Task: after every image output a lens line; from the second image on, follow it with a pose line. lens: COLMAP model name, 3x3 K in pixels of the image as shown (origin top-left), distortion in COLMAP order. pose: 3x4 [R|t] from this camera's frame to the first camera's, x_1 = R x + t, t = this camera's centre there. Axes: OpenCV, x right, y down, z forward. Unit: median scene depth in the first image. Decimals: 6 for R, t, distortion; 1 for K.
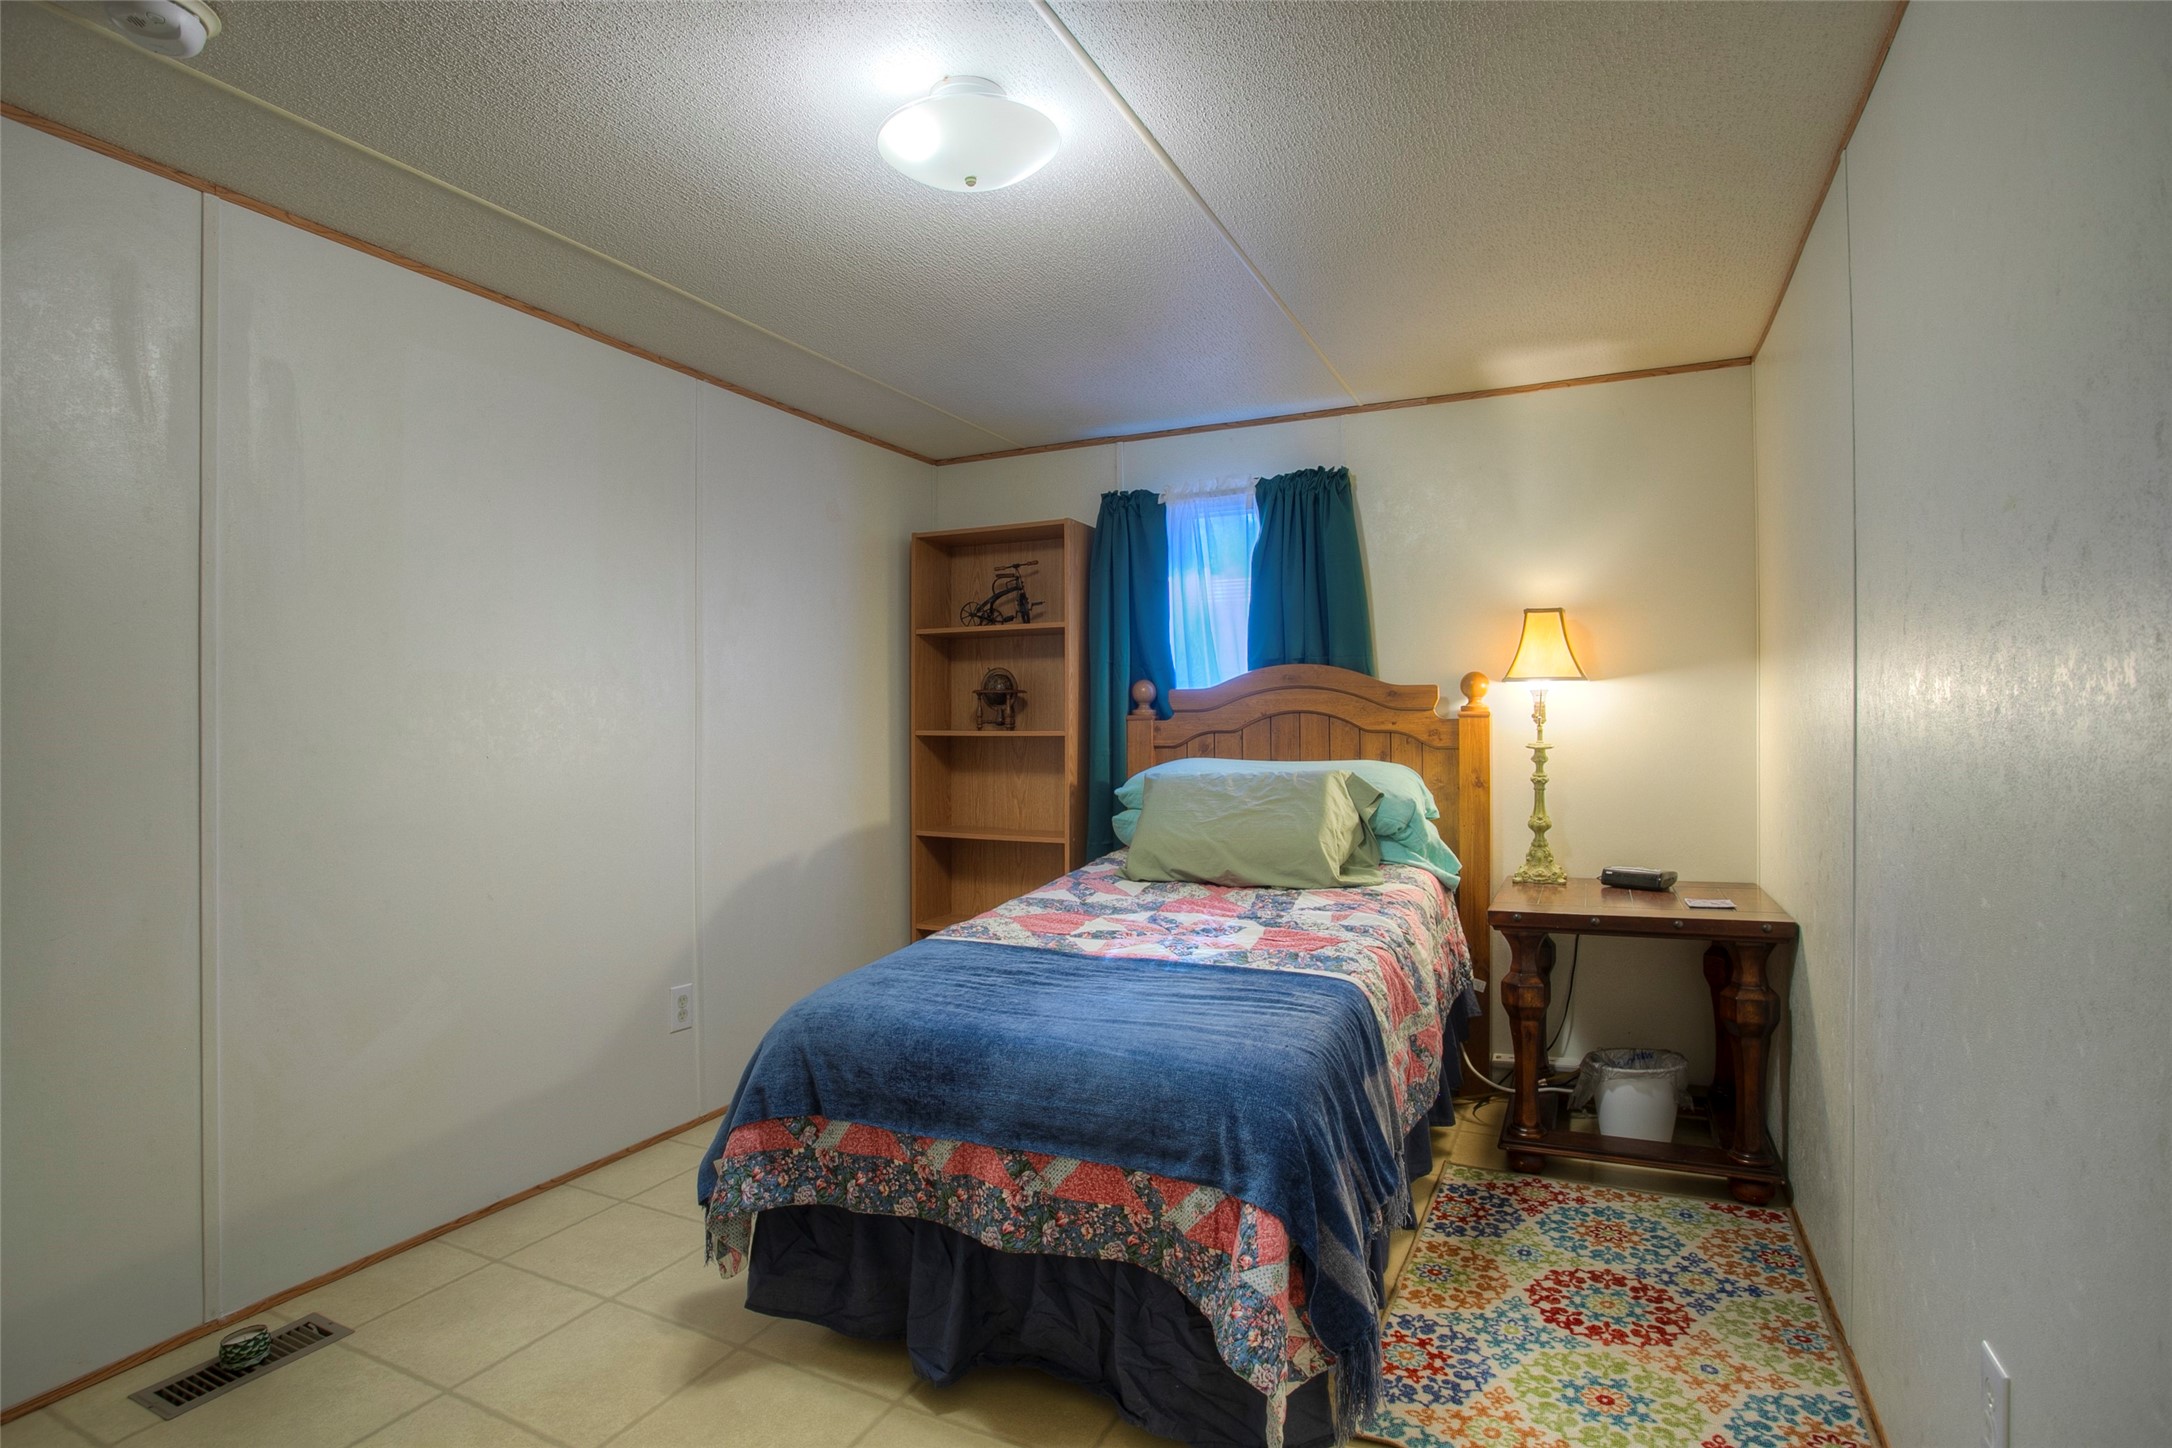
lens RADIAL K [[1081.9, 0, 1087.0], [0, 1081.9, 711.6], [0, 0, 1]] dist [-0.053858, 0.025417]
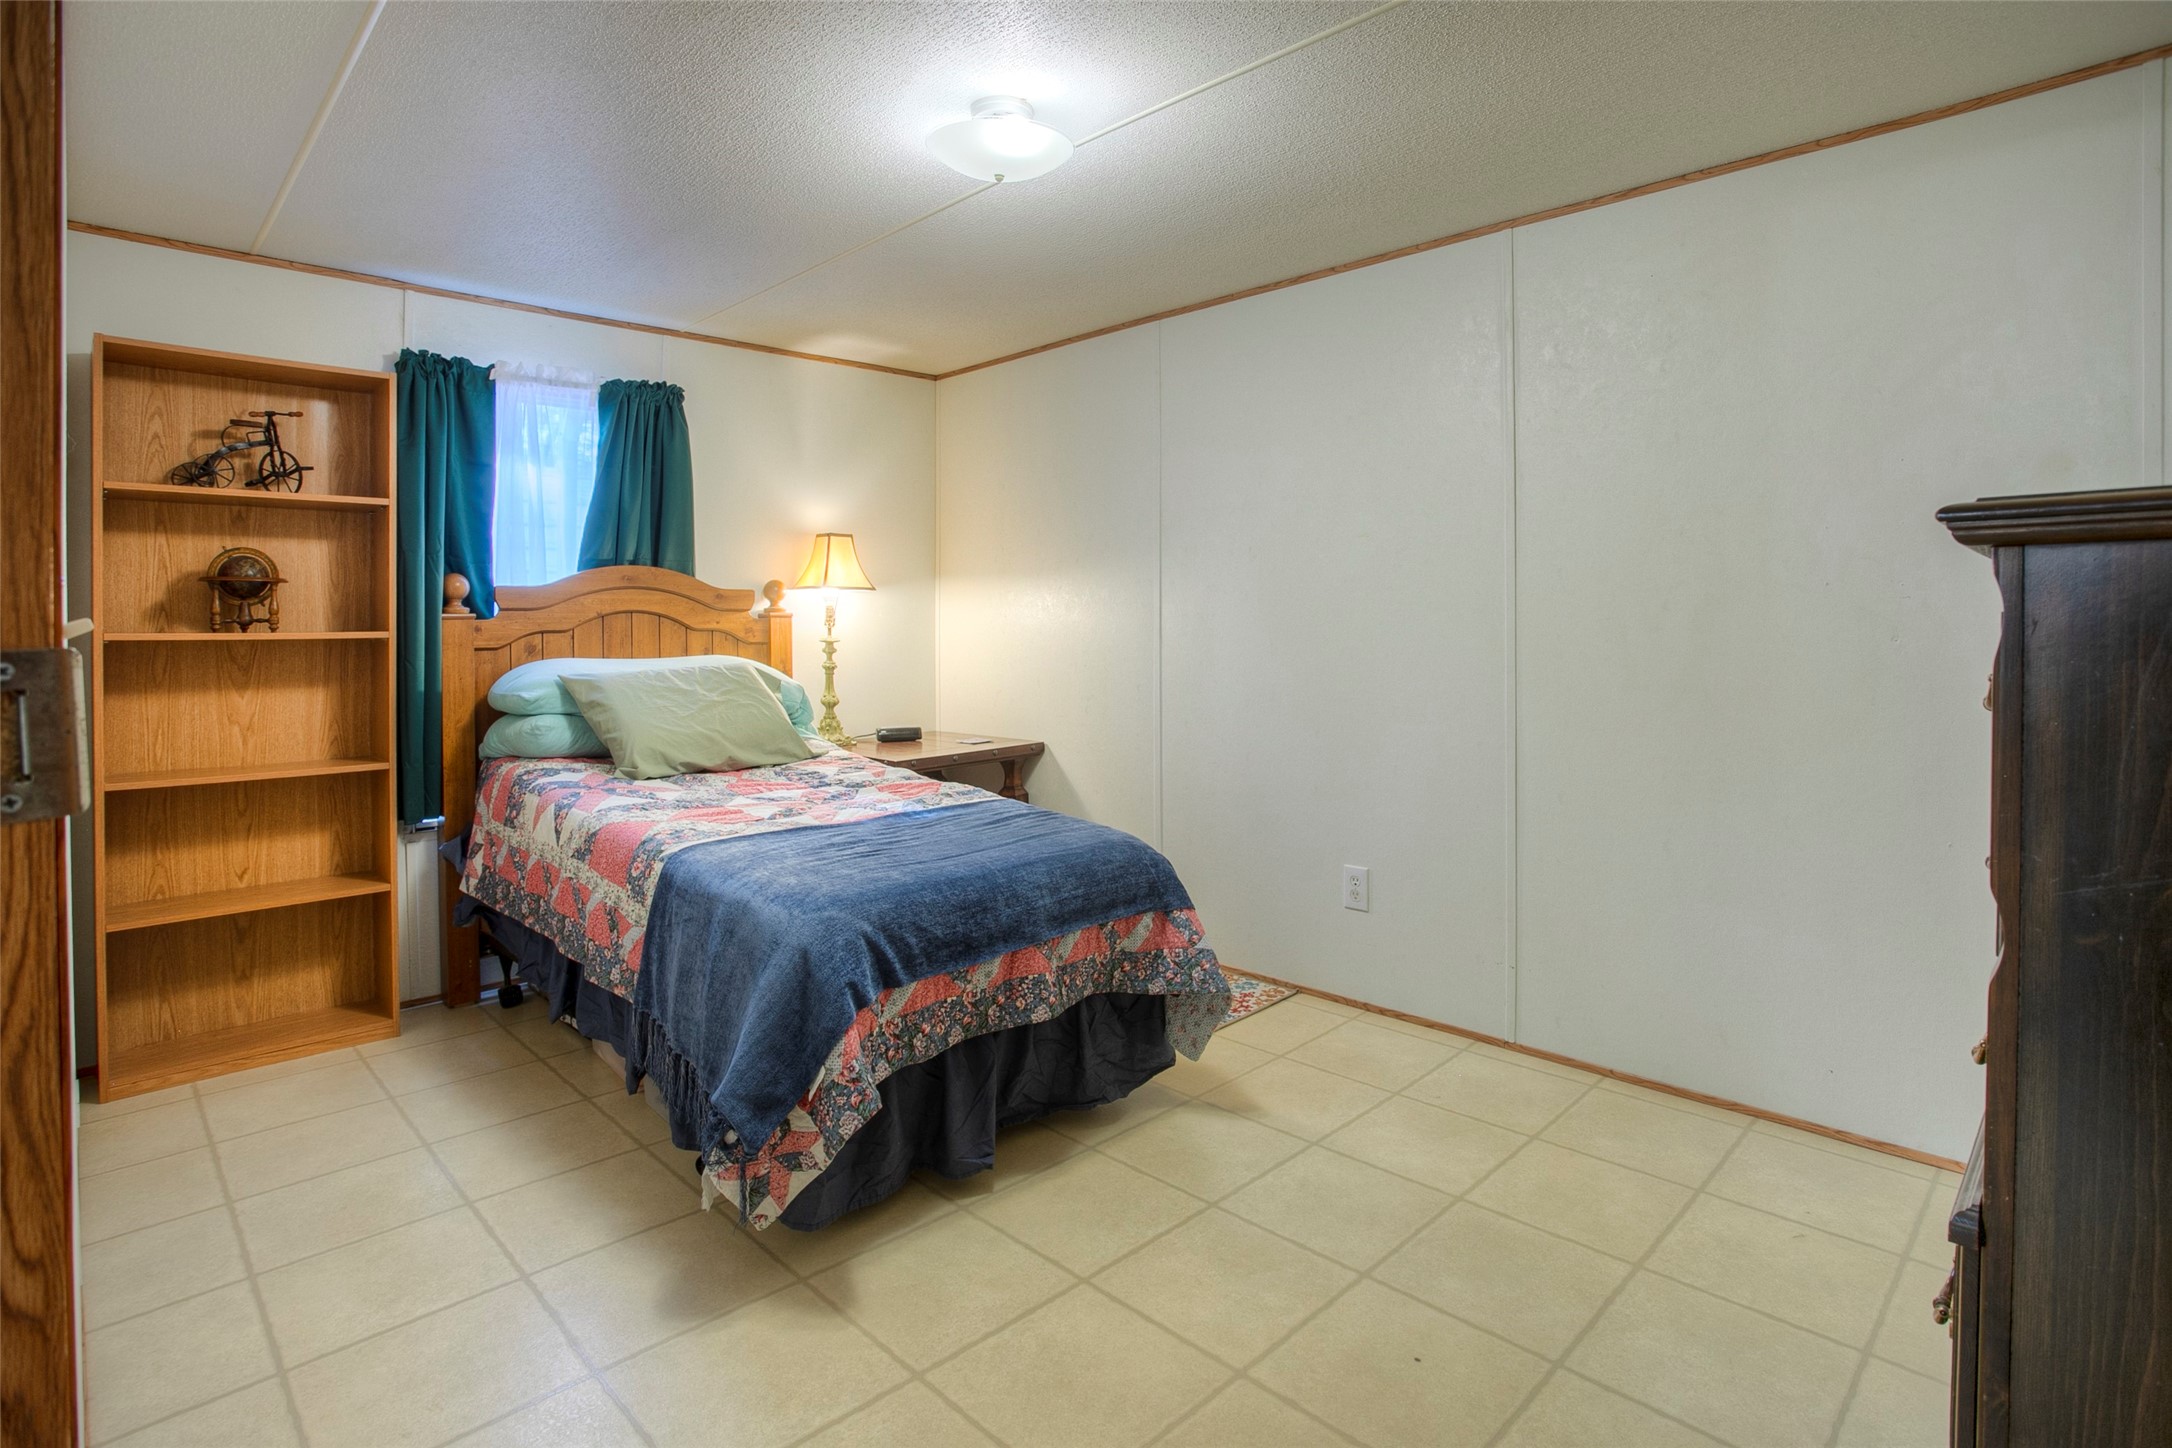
lens RADIAL K [[1070.0, 0, 1081.8], [0, 1070.0, 614.2], [0, 0, 1]] dist [-0.001961, -0.000041]
pose [[0.371675, 0.007758, 0.928330, -0.597711], [-0.007314, 0.999959, -0.005429, 0.005139], [-0.928334, -0.004772, 0.371717, 0.216560]]
